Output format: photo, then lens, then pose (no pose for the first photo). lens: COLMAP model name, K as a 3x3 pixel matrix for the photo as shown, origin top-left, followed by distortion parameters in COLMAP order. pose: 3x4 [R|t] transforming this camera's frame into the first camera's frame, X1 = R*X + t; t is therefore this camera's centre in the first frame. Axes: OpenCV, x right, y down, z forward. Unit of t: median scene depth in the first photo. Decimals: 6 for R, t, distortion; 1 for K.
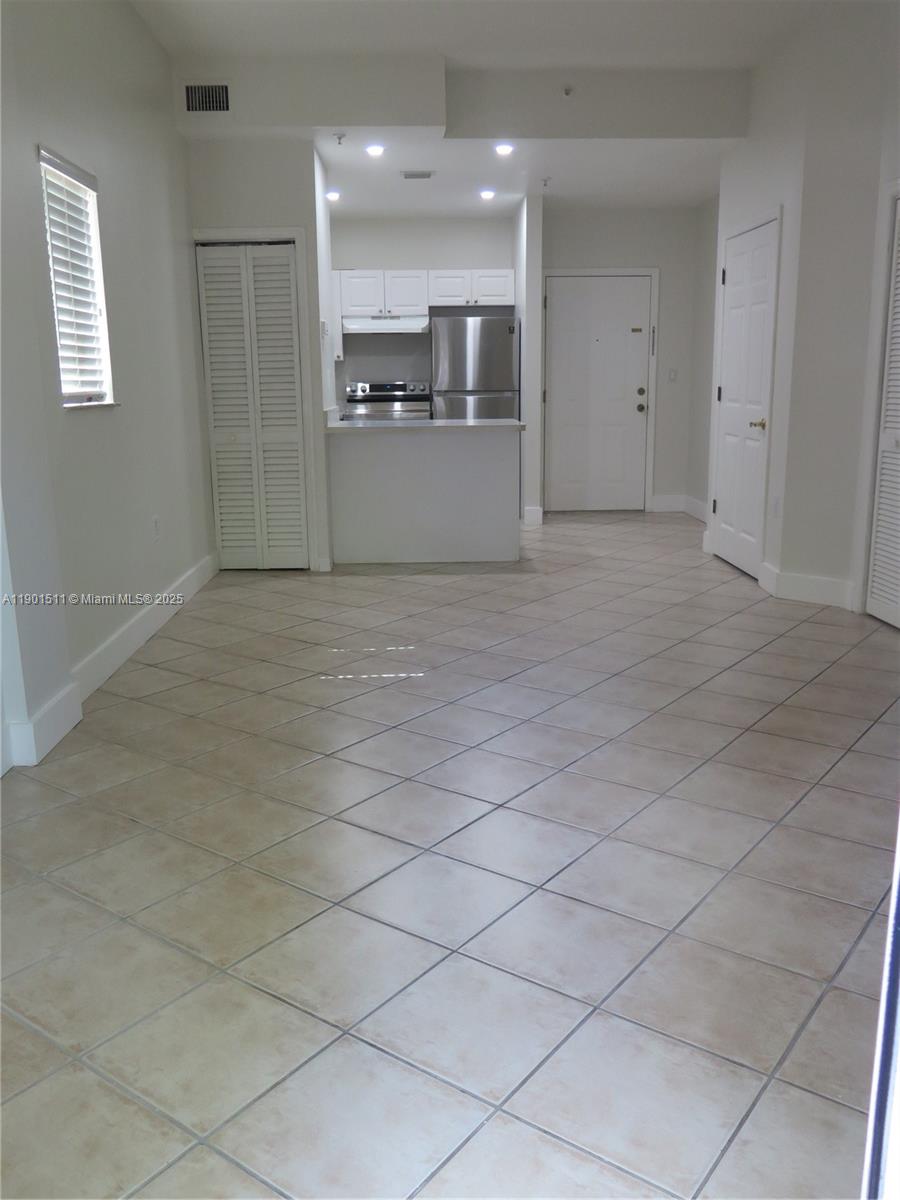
lens RADIAL K [[992.8, 0, 452.4], [0, 992.8, 597.7], [0, 0, 1]] dist [-0.061109, 0.059781]
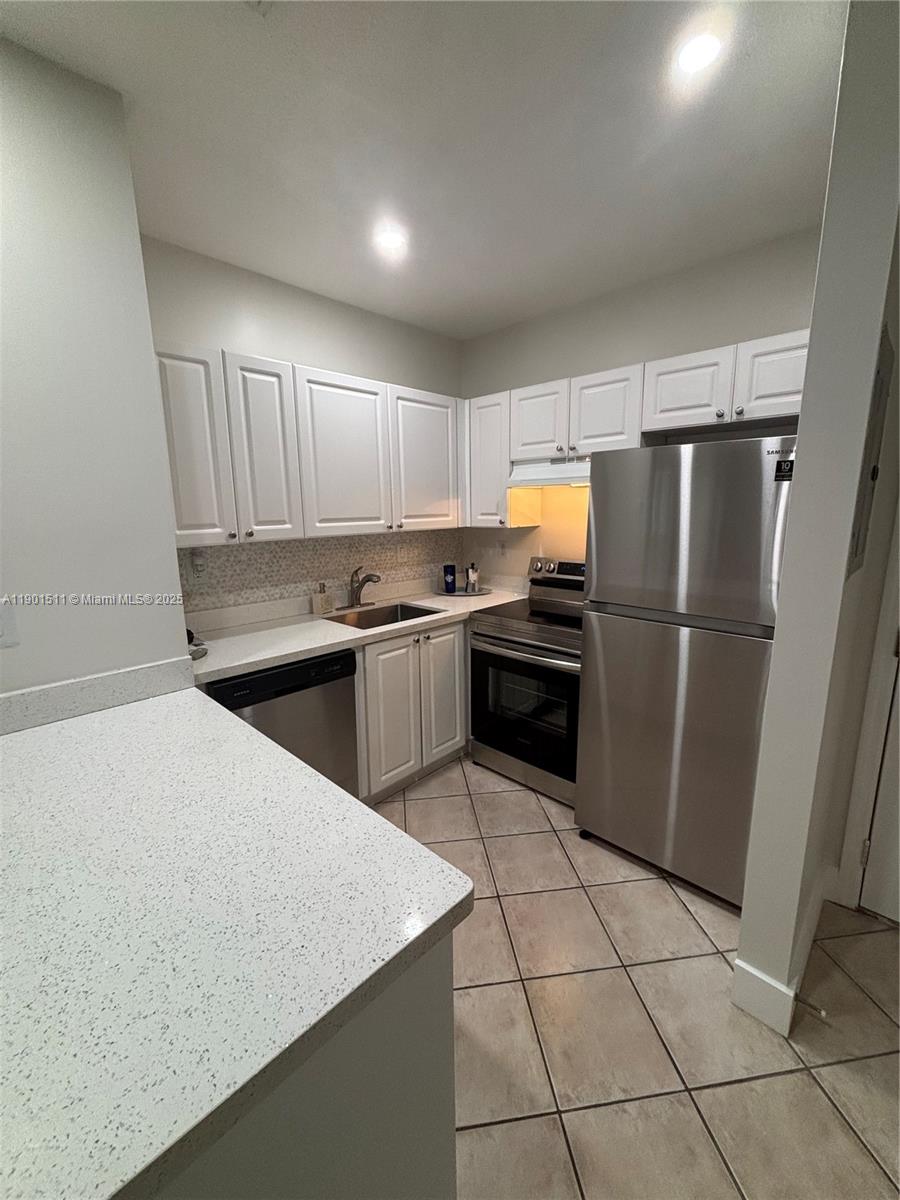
lens RADIAL K [[487.1, 0, 449.5], [0, 487.1, 599.9], [0, 0, 1]] dist [-0.002509, -0.000175]
pose [[0.702069, 0.134313, -0.699328, 0.100348], [-0.178278, 0.983929, 0.009997, -0.189693], [0.689432, 0.117656, 0.714731, 0.749566]]
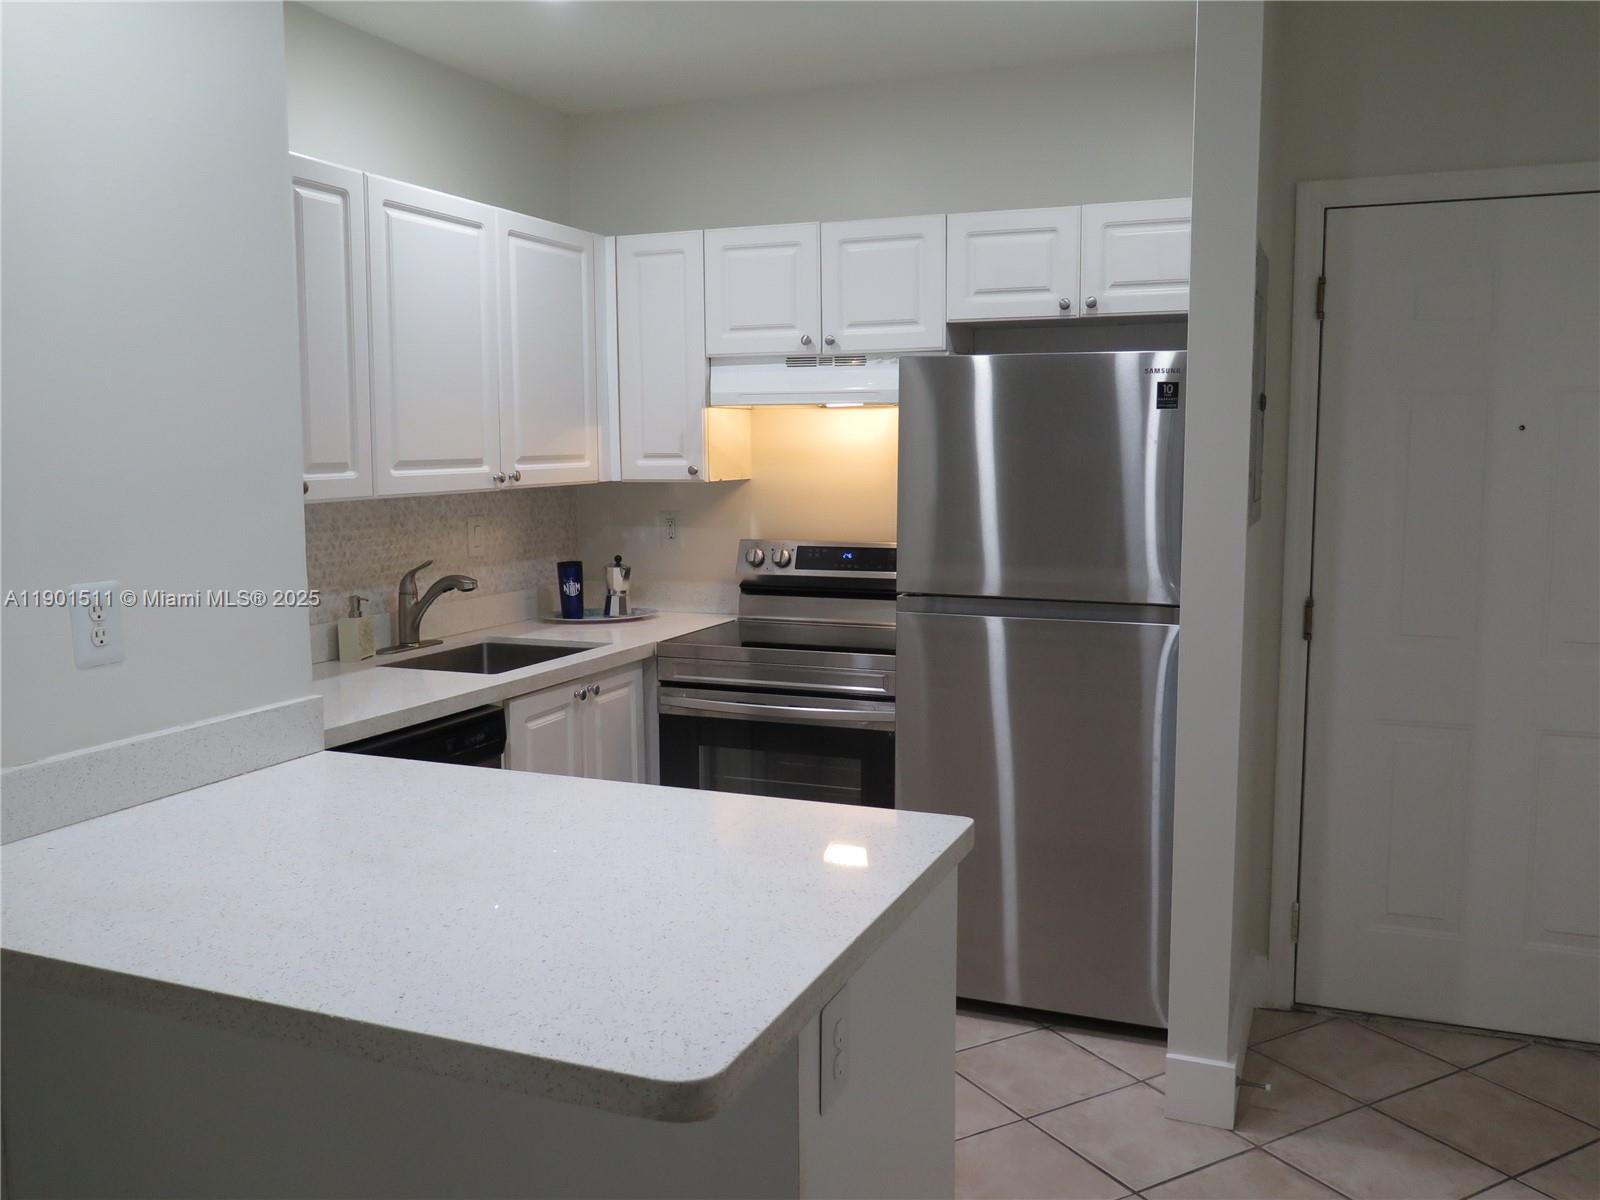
lens RADIAL K [[1323.7, 0, 801.9], [0, 1323.7, 600.1], [0, 0, 1]] dist [-0.061109, 0.059781]
pose [[0.915400, 0.052372, -0.399125, 0.110711], [-0.108607, 0.986864, -0.119599, -0.147872], [0.387619, 0.152828, 0.909063, 0.600335]]
